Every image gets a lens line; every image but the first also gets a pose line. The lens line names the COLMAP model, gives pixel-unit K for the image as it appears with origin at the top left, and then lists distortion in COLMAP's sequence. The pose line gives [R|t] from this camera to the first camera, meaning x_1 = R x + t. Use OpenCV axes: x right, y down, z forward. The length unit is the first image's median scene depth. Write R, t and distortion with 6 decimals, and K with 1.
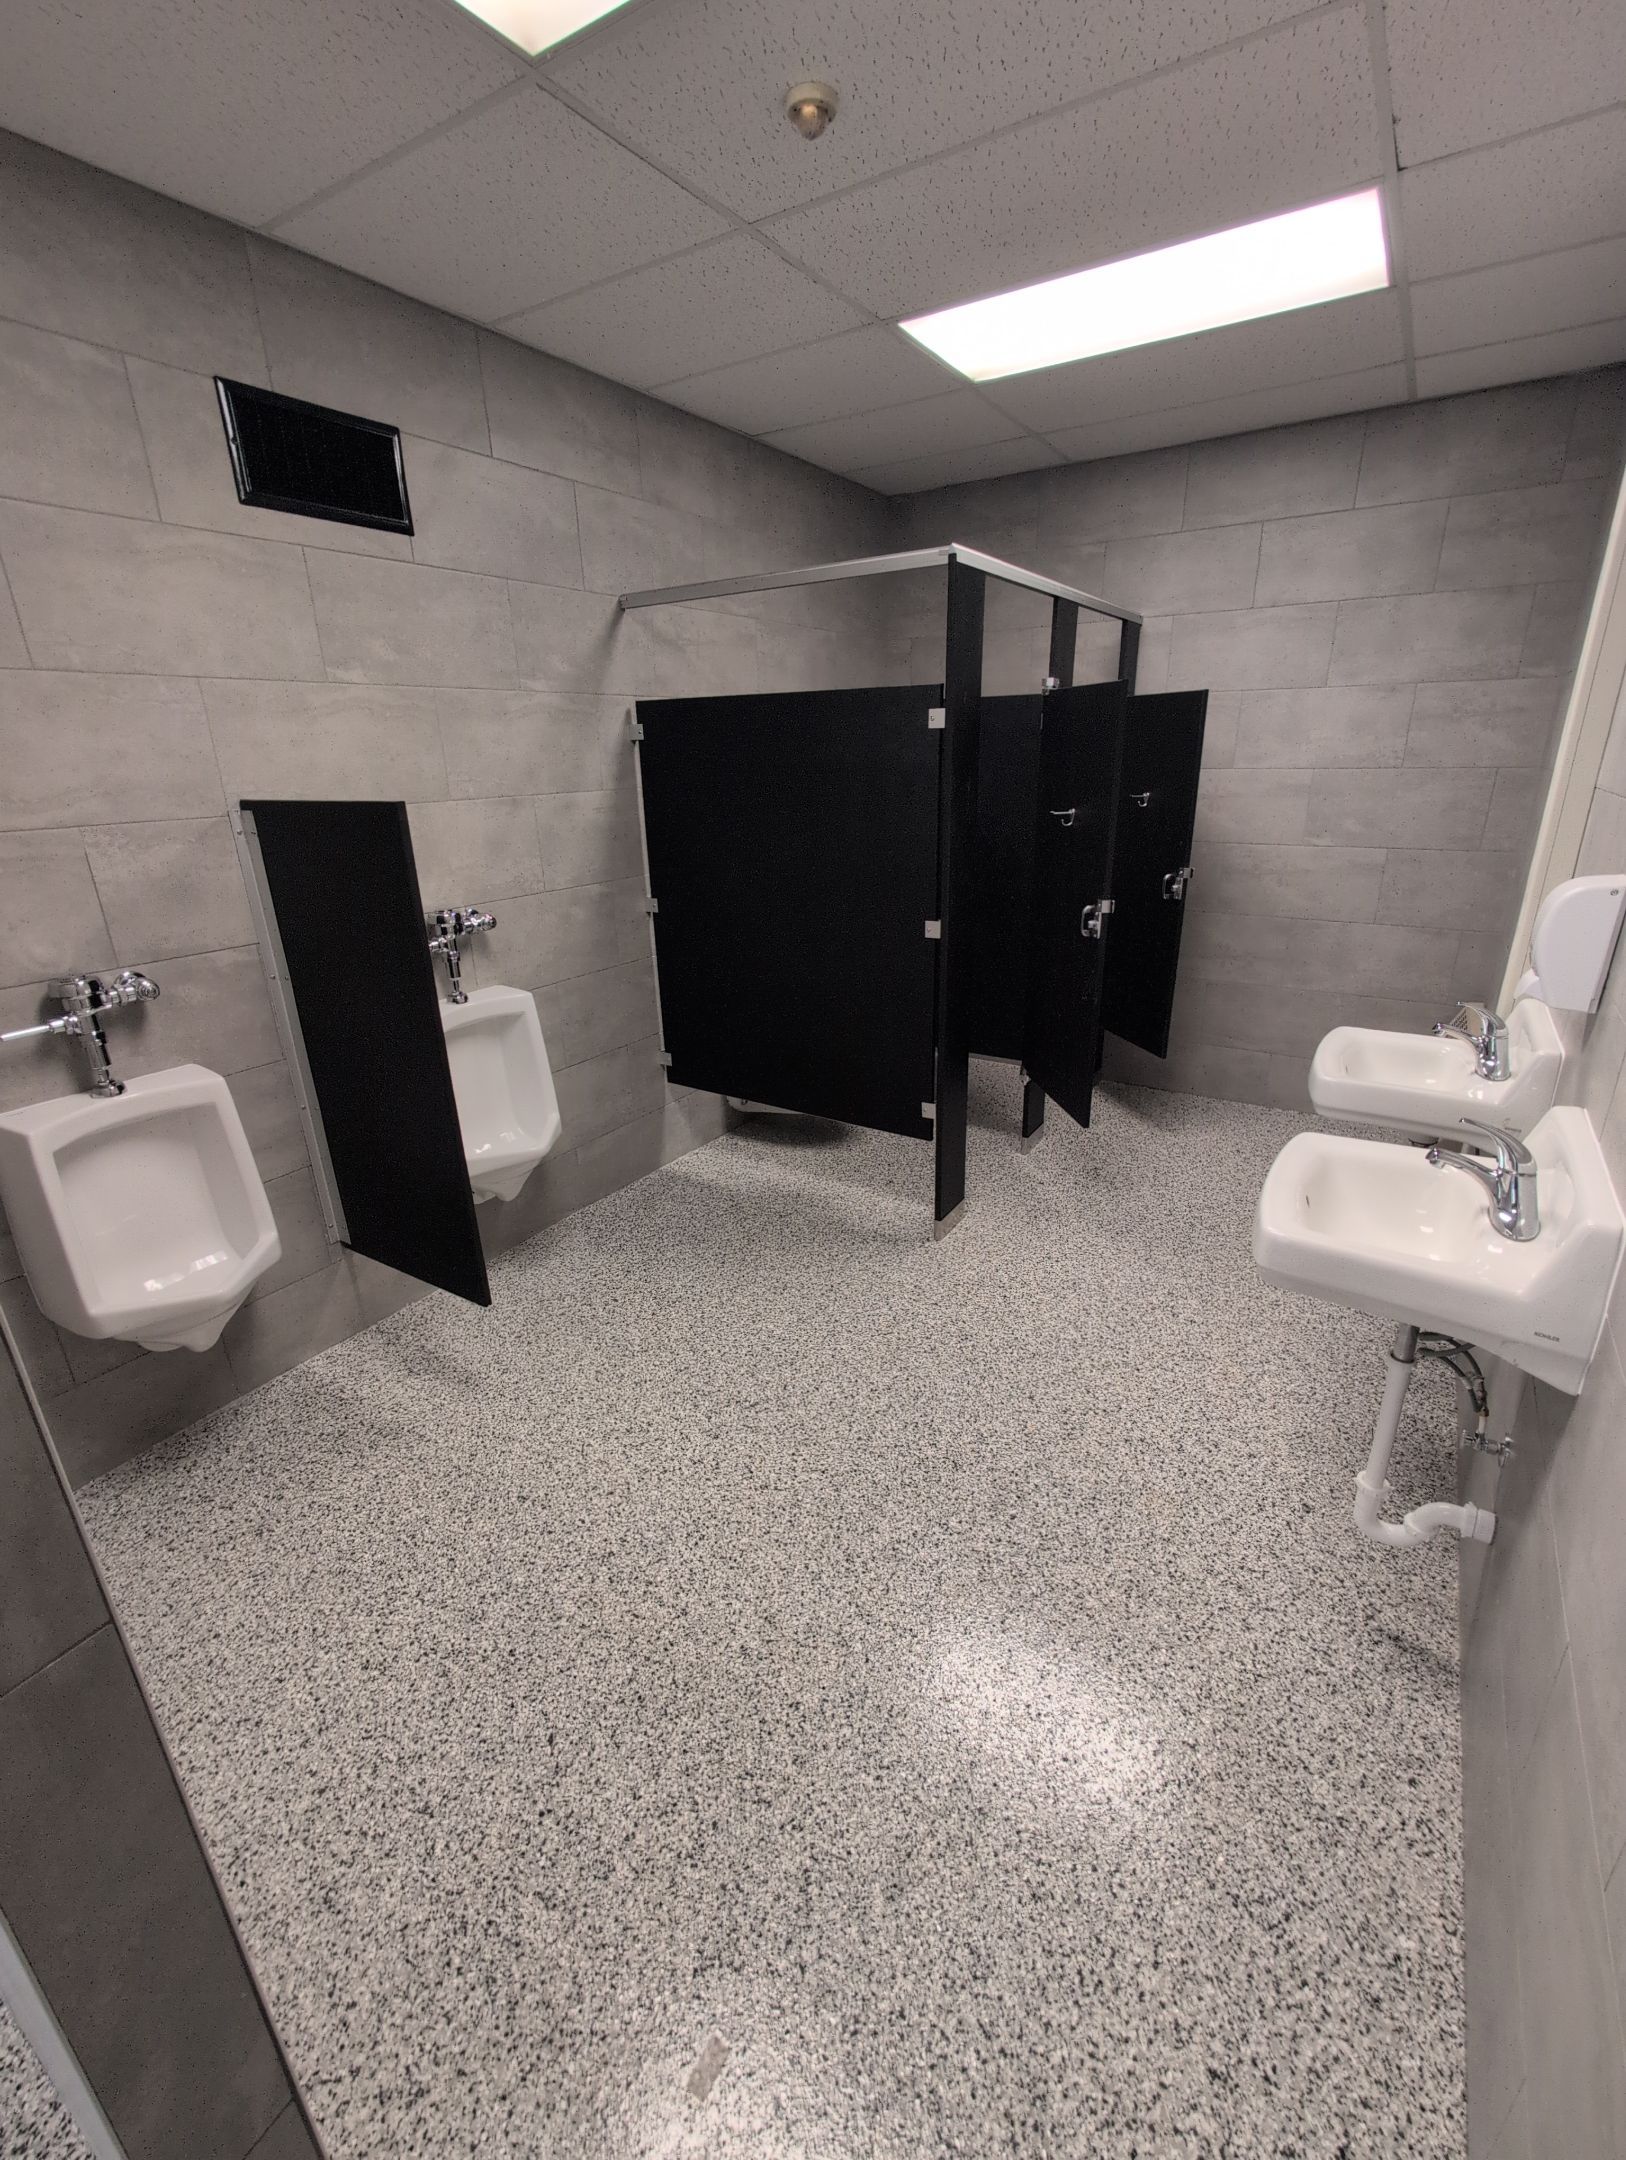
lens RADIAL K [[925.1, 0, 822.7], [0, 925.1, 1082.4], [0, 0, 1]] dist [-0.000195, 0.000556]
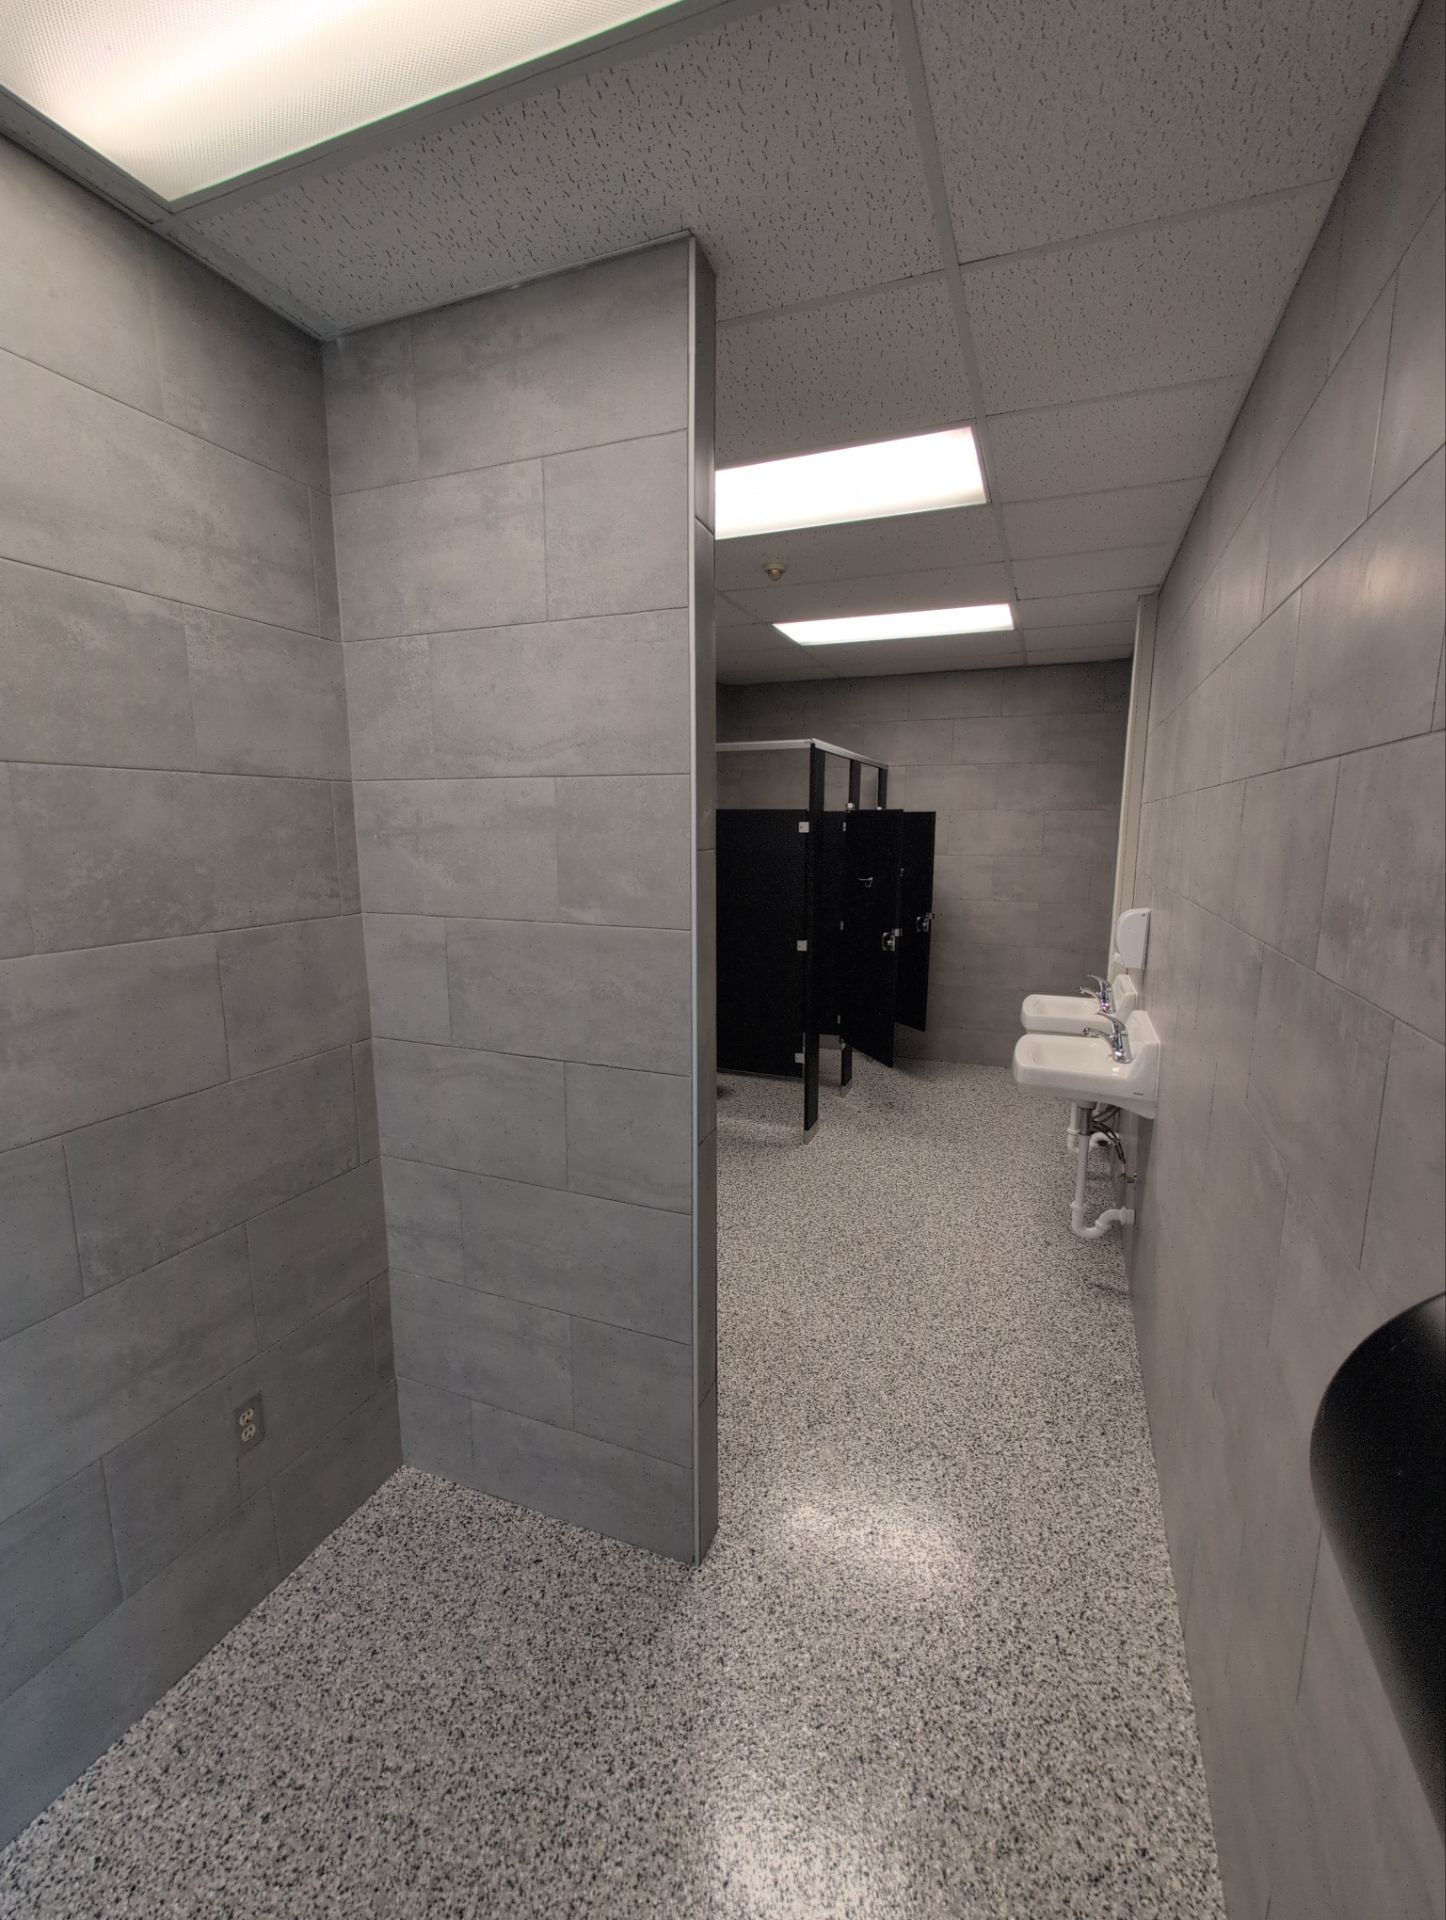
lens RADIAL K [[821.1, 0, 731.0], [0, 821.1, 961.0], [0, 0, 1]] dist [0.000200, 0.000152]
pose [[0.981616, -0.008387, 0.190685, -0.319172], [0.043328, 0.982744, -0.179825, 0.136069], [-0.185886, 0.184781, 0.965040, -0.448110]]
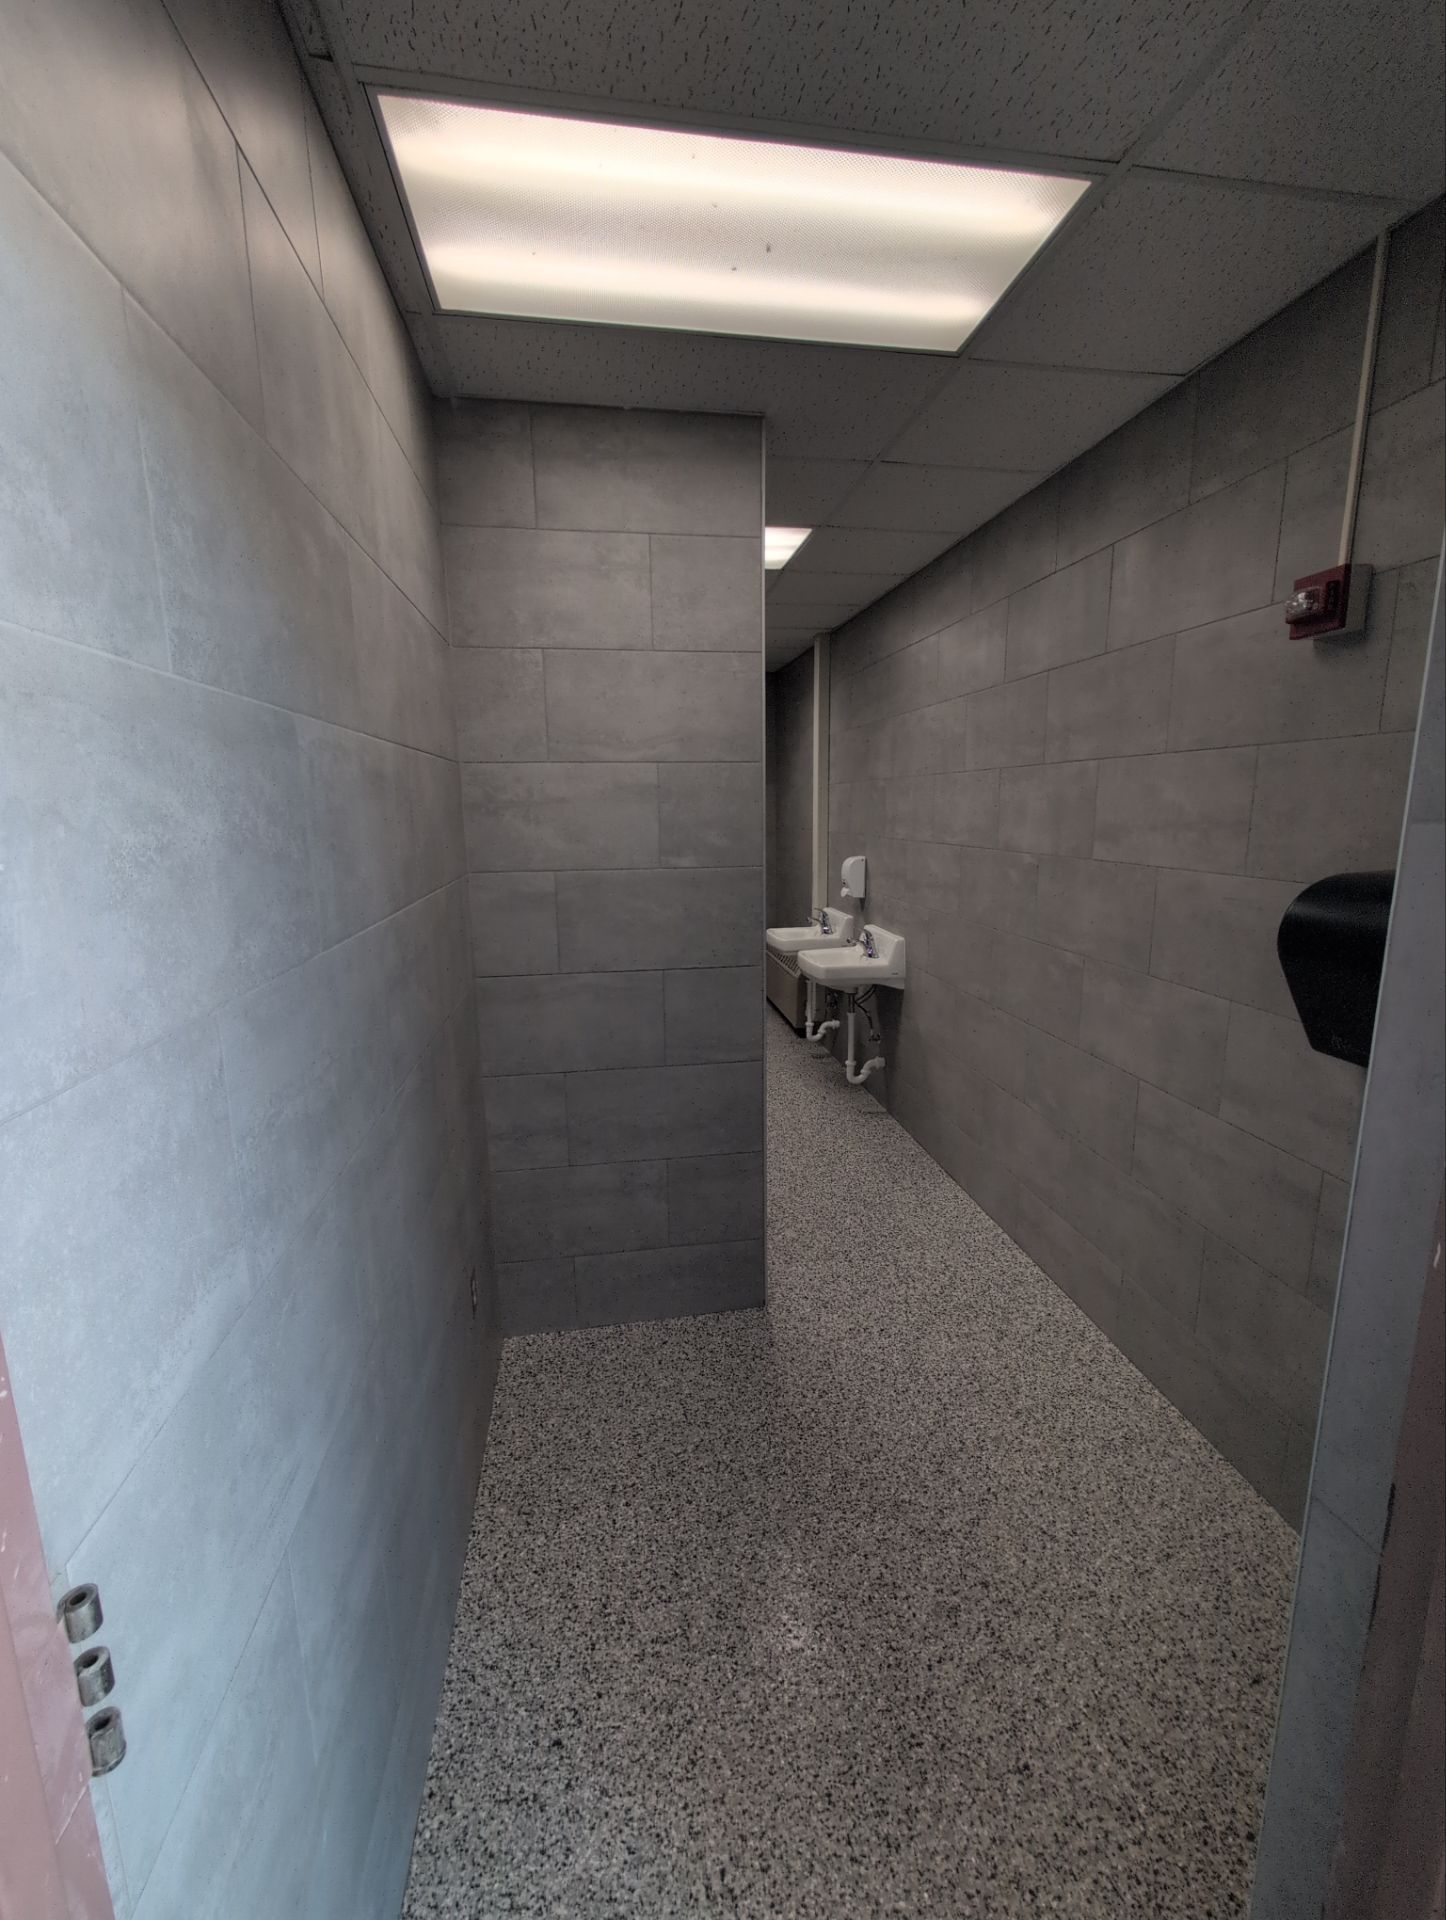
lens RADIAL K [[821.1, 0, 731.0], [0, 821.1, 961.0], [0, 0, 1]] dist [0.000200, 0.000152]
pose [[0.743139, -0.113245, 0.659485, -0.901440], [0.225427, 0.970332, -0.087399, 0.180175], [-0.630022, 0.213615, 0.746620, -0.501893]]
